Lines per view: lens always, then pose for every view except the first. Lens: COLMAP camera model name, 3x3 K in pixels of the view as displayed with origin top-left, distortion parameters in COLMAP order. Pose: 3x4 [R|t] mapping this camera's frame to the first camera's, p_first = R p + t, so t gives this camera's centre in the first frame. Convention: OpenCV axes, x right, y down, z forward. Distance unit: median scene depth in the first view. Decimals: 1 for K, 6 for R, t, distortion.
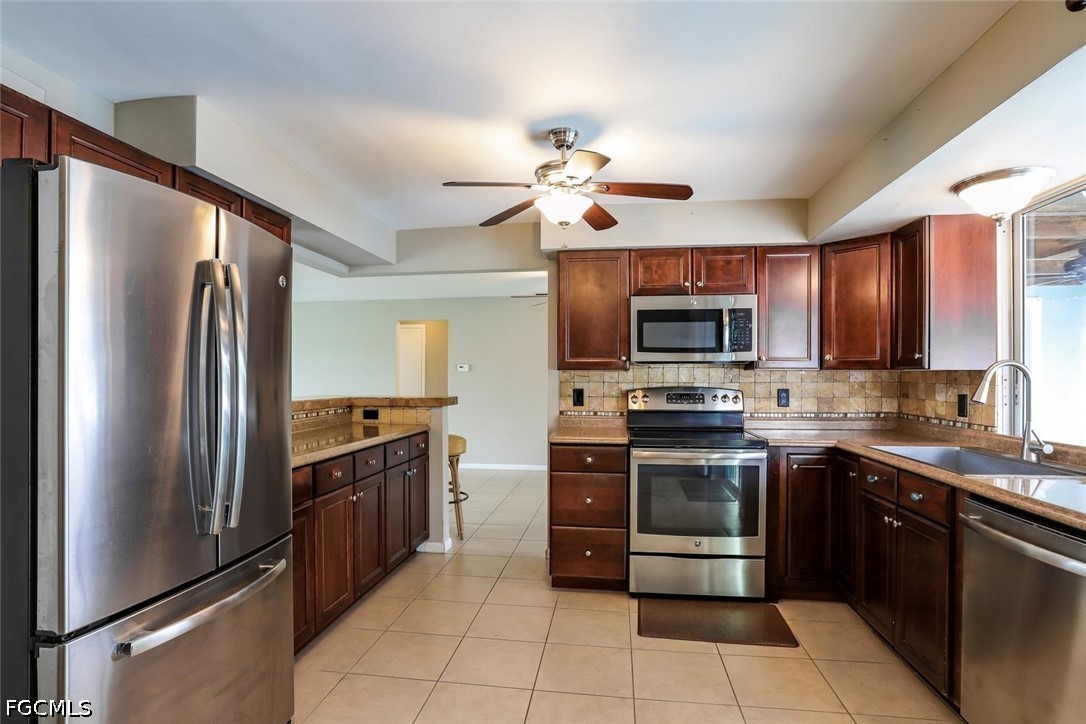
lens RADIAL K [[559.0, 0, 540.4], [0, 559.0, 371.8], [0, 0, 1]] dist [-0.035779, 0.008698]
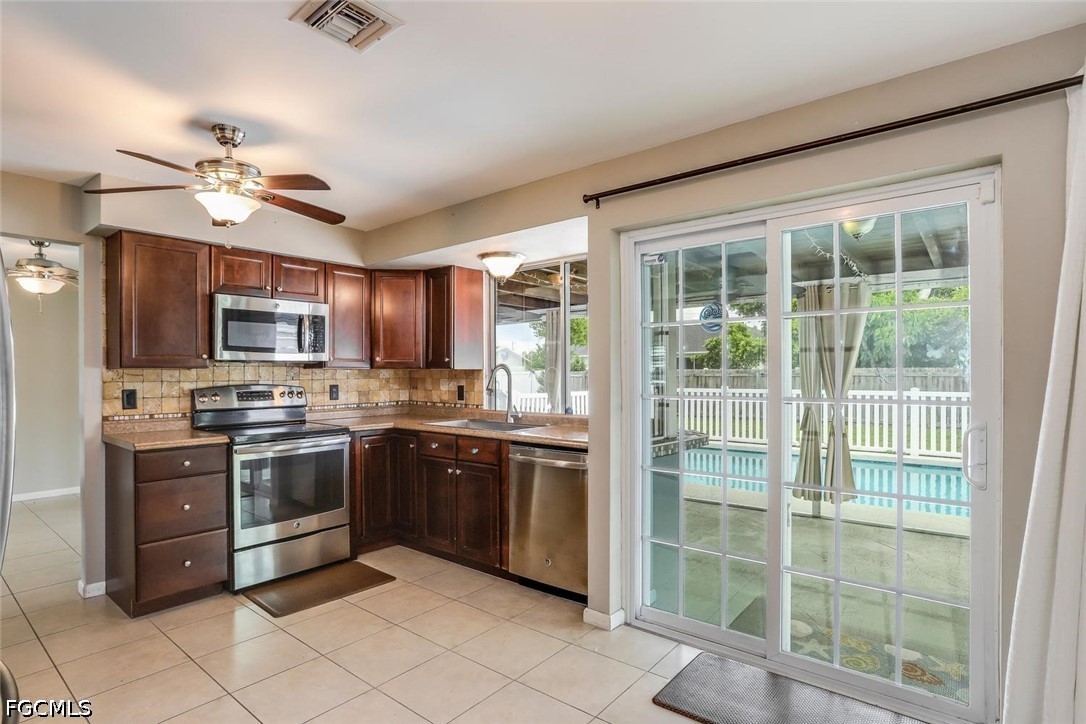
lens RADIAL K [[559.0, 0, 536.9], [0, 559.0, 365.6], [0, 0, 1]] dist [-0.035779, 0.008698]
pose [[0.520985, 0.007900, 0.853529, -0.372442], [-0.002193, 0.999966, -0.007916, -0.001812], [-0.853563, 0.002252, 0.520985, 0.013488]]
